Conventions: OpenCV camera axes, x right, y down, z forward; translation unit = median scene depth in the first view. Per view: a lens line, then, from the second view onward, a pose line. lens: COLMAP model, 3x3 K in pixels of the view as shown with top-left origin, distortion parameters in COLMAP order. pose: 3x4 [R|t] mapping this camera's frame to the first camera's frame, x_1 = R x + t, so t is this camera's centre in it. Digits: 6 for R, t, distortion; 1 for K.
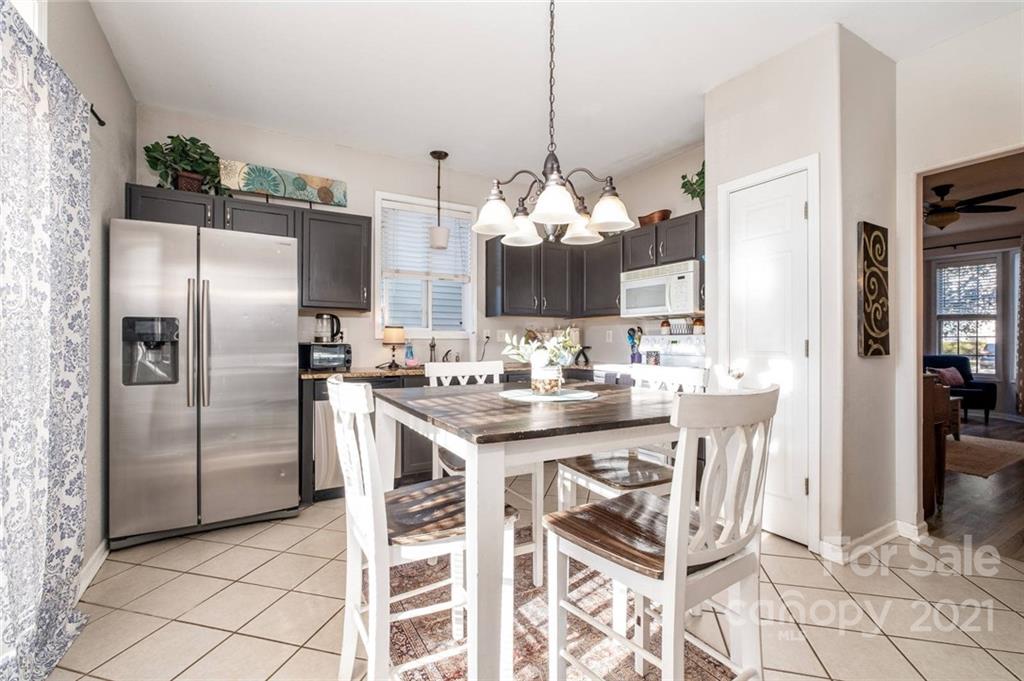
lens RADIAL K [[453.0, 0, 509.1], [0, 453.0, 341.7], [0, 0, 1]] dist [0.001326, 0.000256]
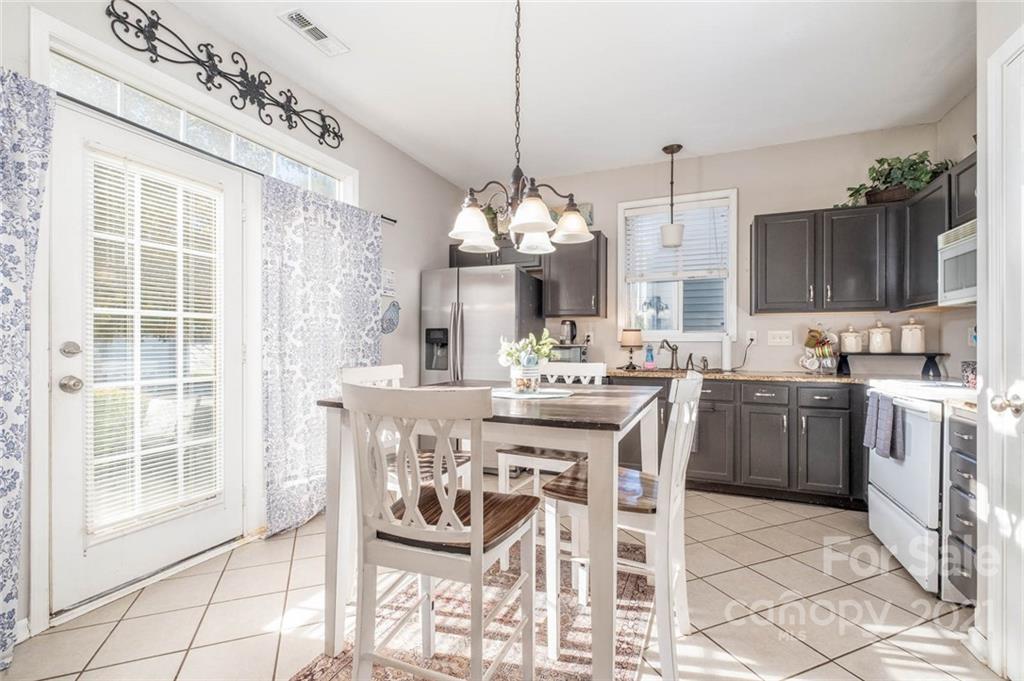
lens RADIAL K [[453.0, 0, 493.7], [0, 453.0, 342.3], [0, 0, 1]] dist [0.001326, 0.000256]
pose [[0.584404, -0.000709, -0.811463, 0.625276], [-0.004166, 0.999984, -0.003874, 0.001476], [0.811452, 0.005644, 0.584391, 0.215422]]
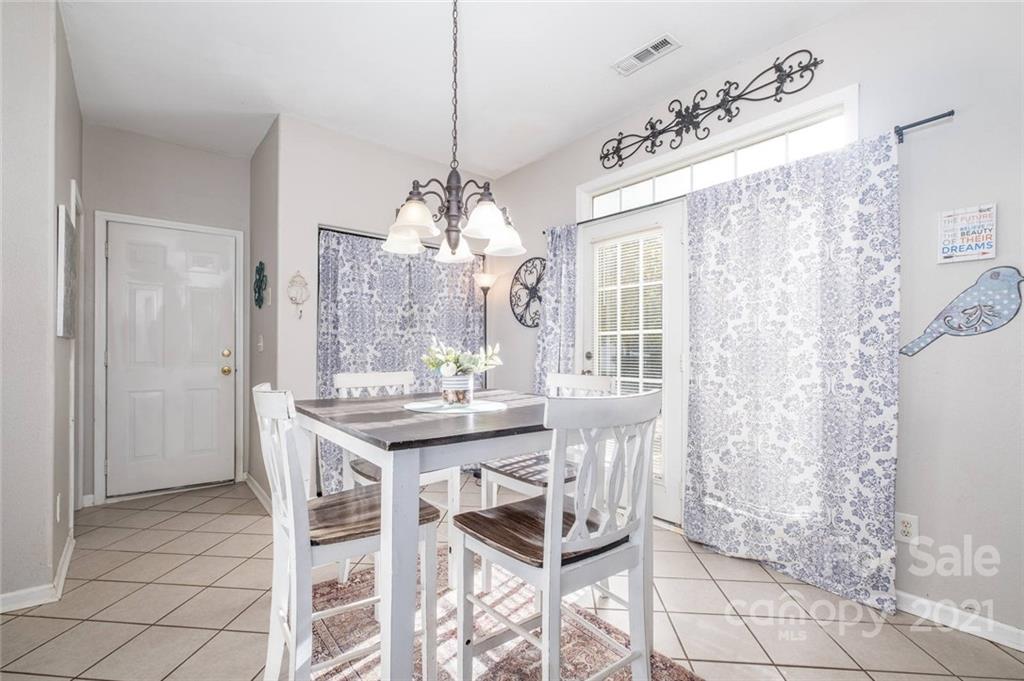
lens RADIAL K [[453.0, 0, 509.7], [0, 453.0, 345.1], [0, 0, 1]] dist [0.001326, 0.000256]
pose [[-0.984289, -0.003483, -0.176530, 0.129313], [-0.002212, 0.999970, -0.007398, -0.008176], [0.176551, -0.006891, -0.984267, 1.318355]]
